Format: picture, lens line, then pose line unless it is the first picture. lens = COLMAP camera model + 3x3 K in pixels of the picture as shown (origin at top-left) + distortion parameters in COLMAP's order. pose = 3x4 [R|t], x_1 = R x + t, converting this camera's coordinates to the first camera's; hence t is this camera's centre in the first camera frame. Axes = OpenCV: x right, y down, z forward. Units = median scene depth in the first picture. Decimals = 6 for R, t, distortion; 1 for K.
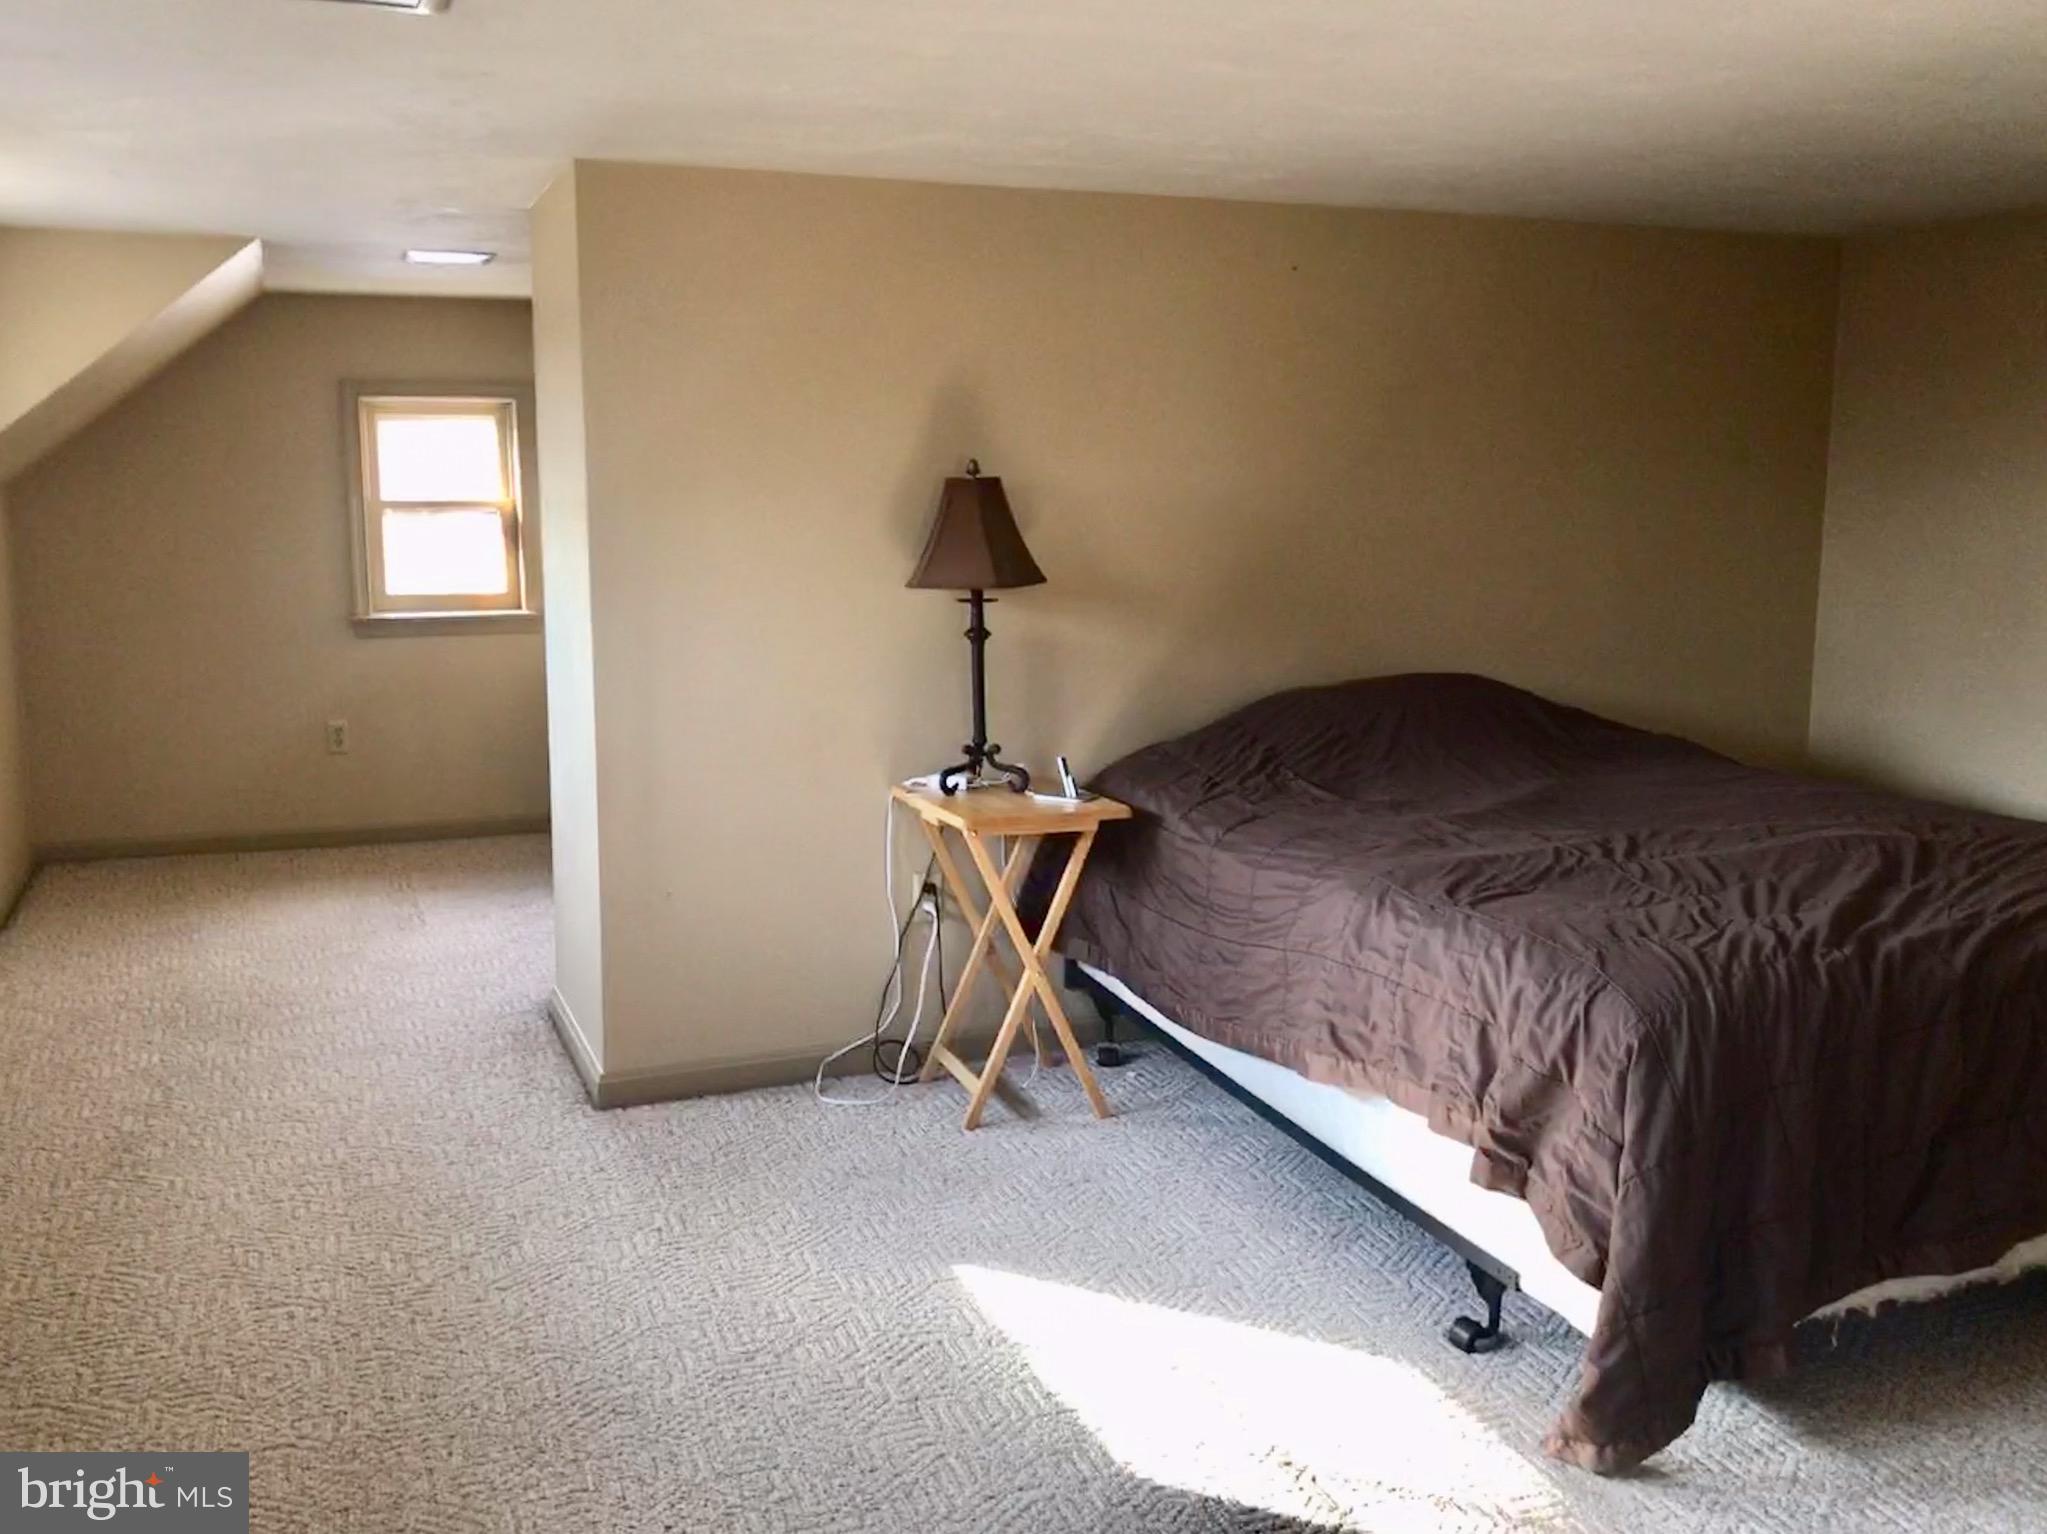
lens RADIAL K [[1842.8, 0, 1022.2], [0, 1842.8, 747.5], [0, 0, 1]] dist [0.120220, -0.322607]
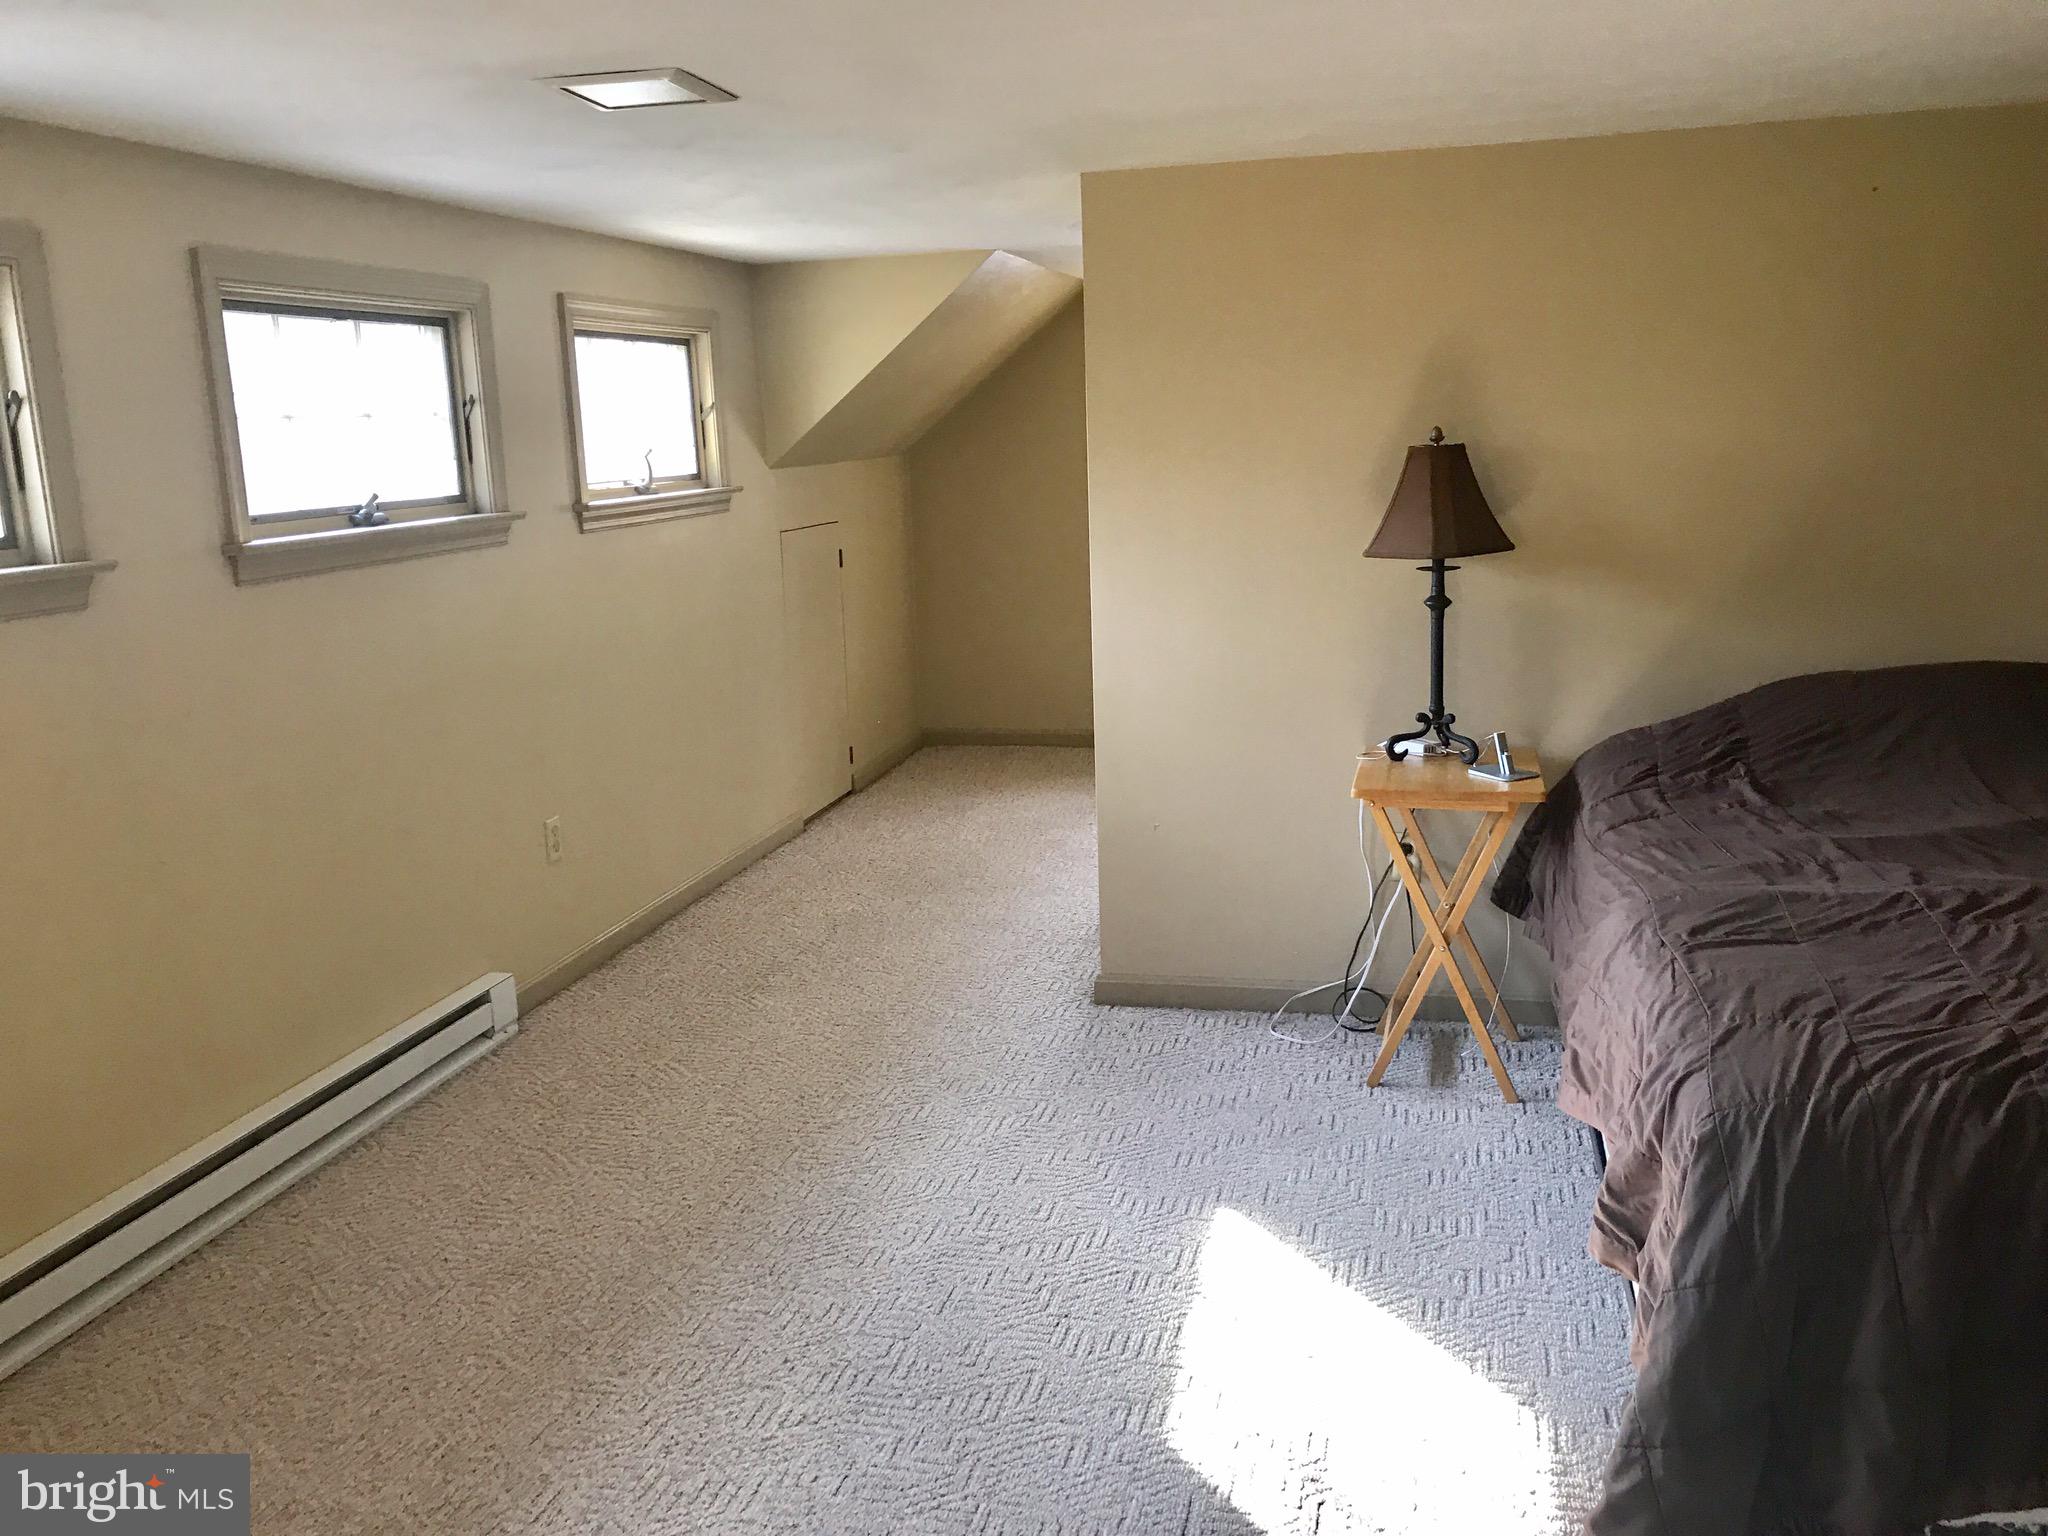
lens RADIAL K [[1683.6, 0, 1023.6], [0, 1683.6, 752.7], [0, 0, 1]] dist [0.083299, -0.082071]
pose [[0.822404, 0.083335, -0.562768, 0.319257], [-0.047788, 0.995836, 0.077628, -0.041570], [0.566894, -0.036948, 0.822962, 0.116078]]
